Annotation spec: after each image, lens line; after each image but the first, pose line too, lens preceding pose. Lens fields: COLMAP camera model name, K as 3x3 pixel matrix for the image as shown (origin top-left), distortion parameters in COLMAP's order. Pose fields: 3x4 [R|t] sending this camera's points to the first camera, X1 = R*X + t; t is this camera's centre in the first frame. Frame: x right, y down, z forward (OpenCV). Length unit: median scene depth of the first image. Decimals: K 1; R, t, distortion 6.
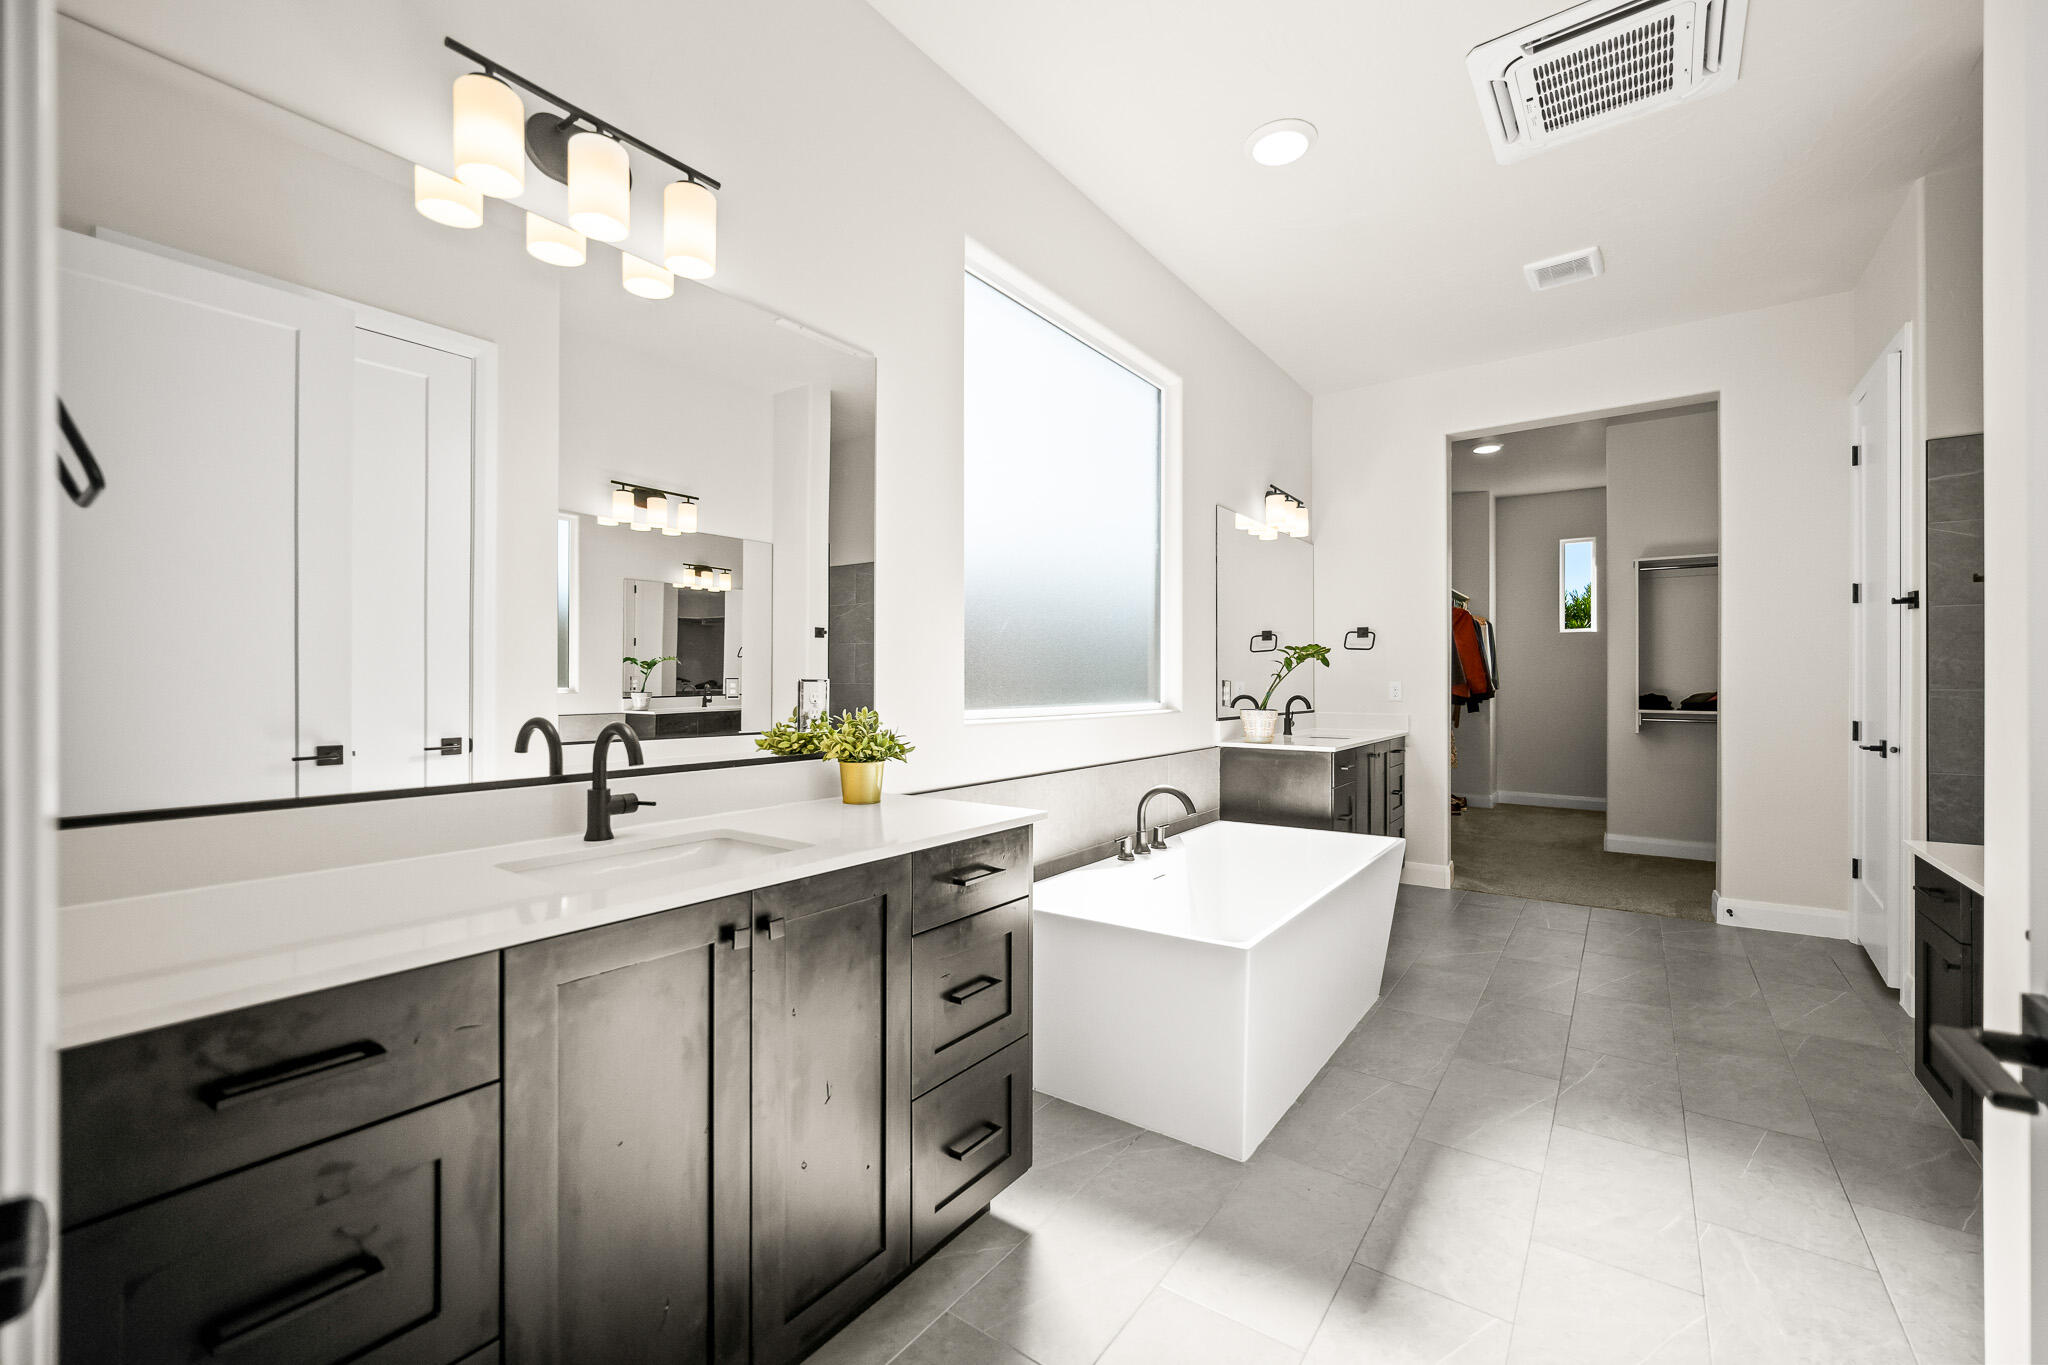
lens RADIAL K [[832.4, 0, 1036.1], [0, 832.4, 684.5], [0, 0, 1]] dist [-0.006065, -0.000018]
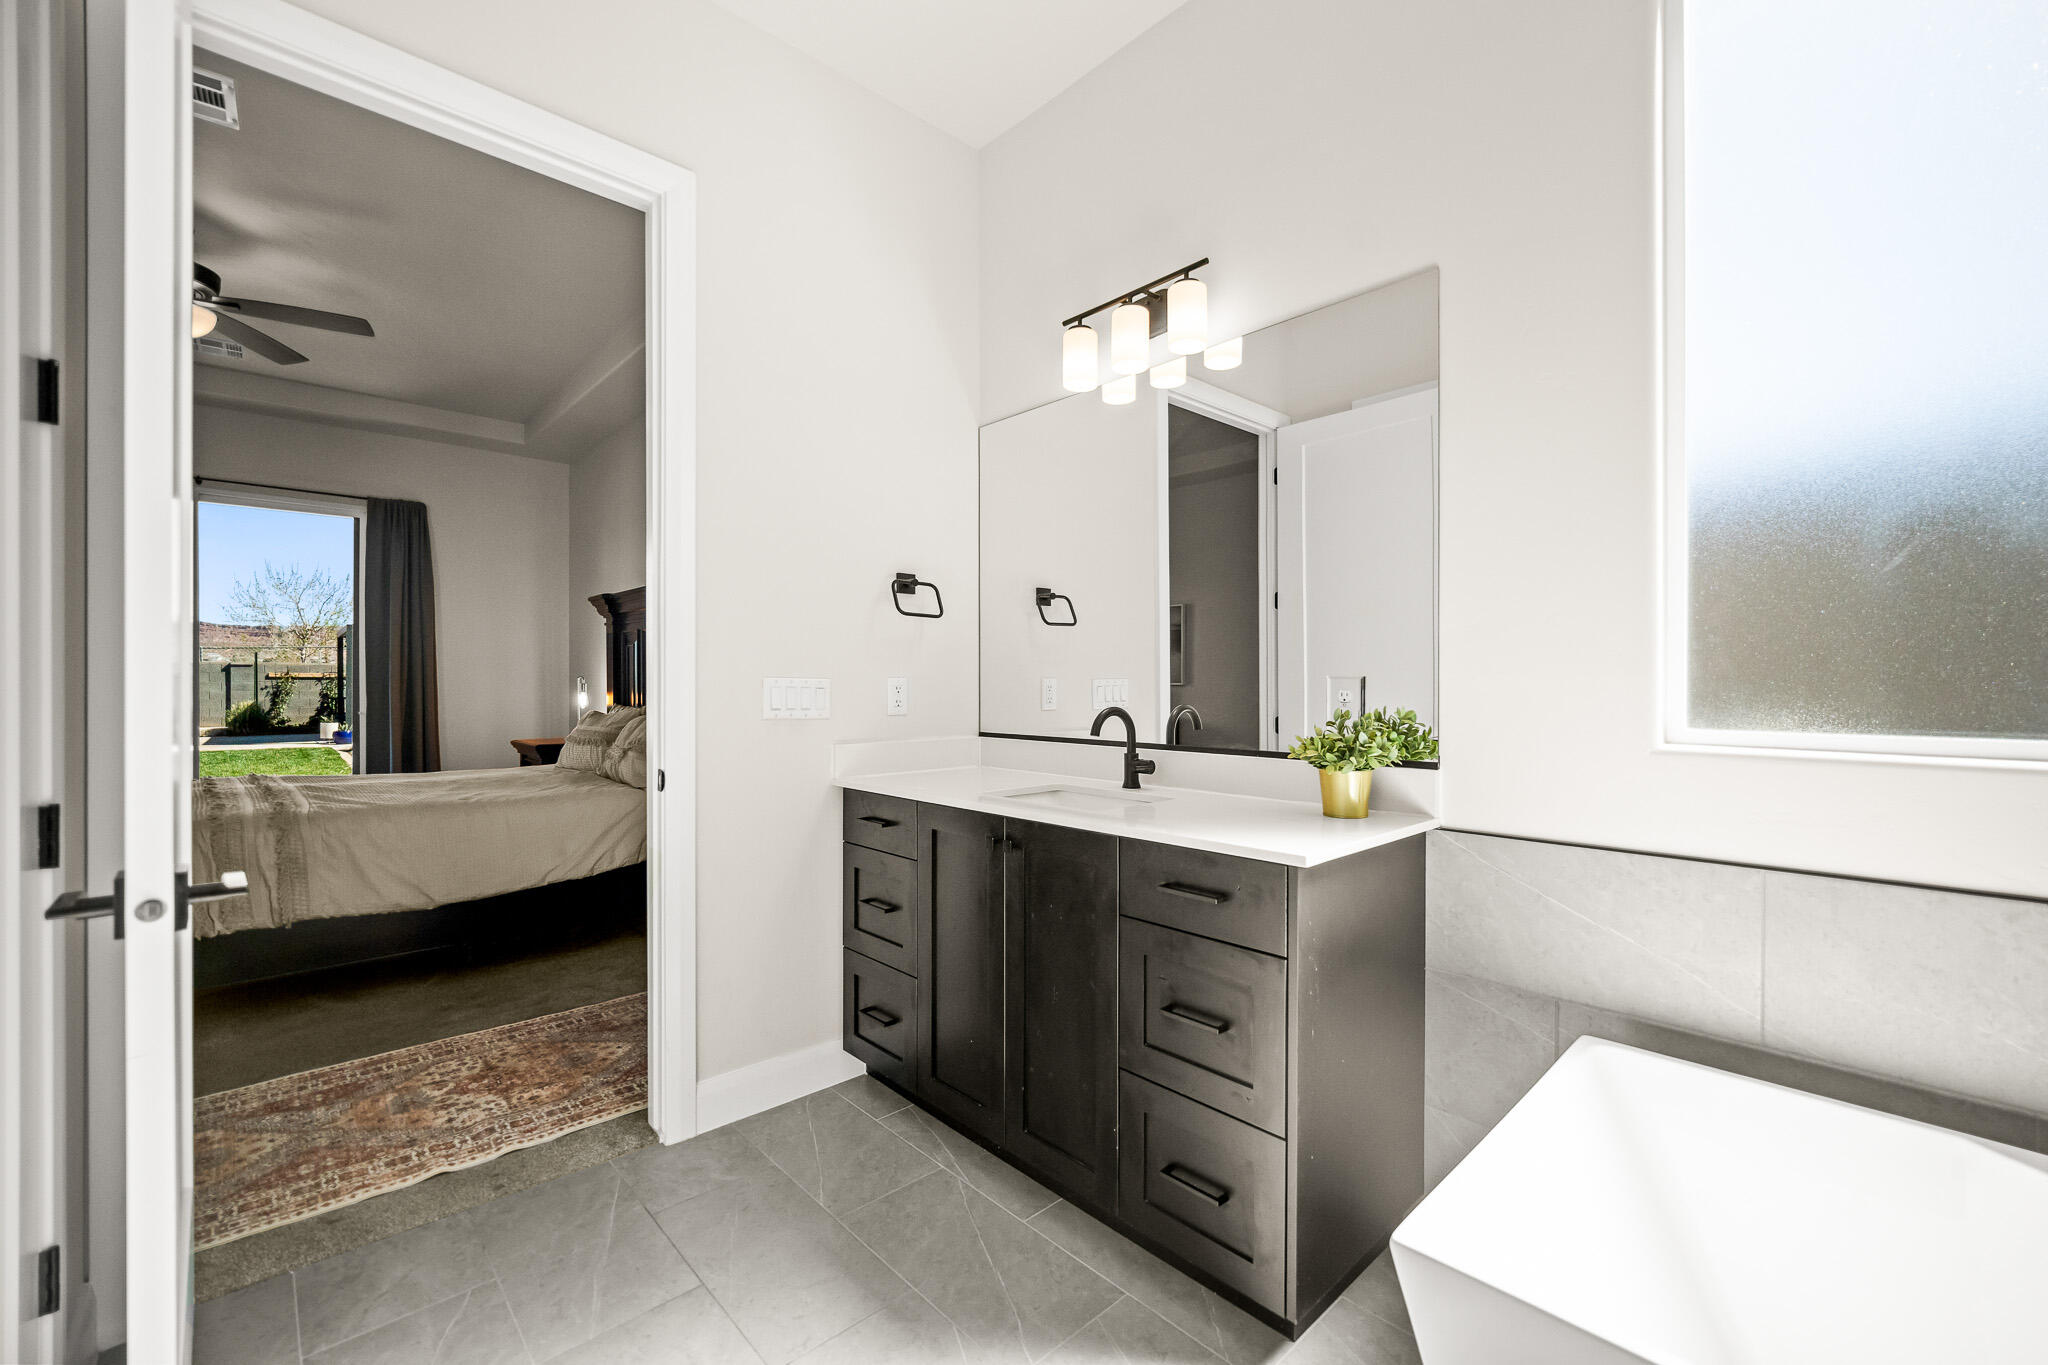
lens RADIAL K [[832.4, 0, 1036.1], [0, 832.4, 684.5], [0, 0, 1]] dist [-0.006065, -0.000018]
pose [[-0.173684, 0.014831, -0.984690, 0.922728], [-0.002302, 0.999878, 0.015466, -0.016794], [0.984799, 0.004953, -0.173628, 1.072803]]
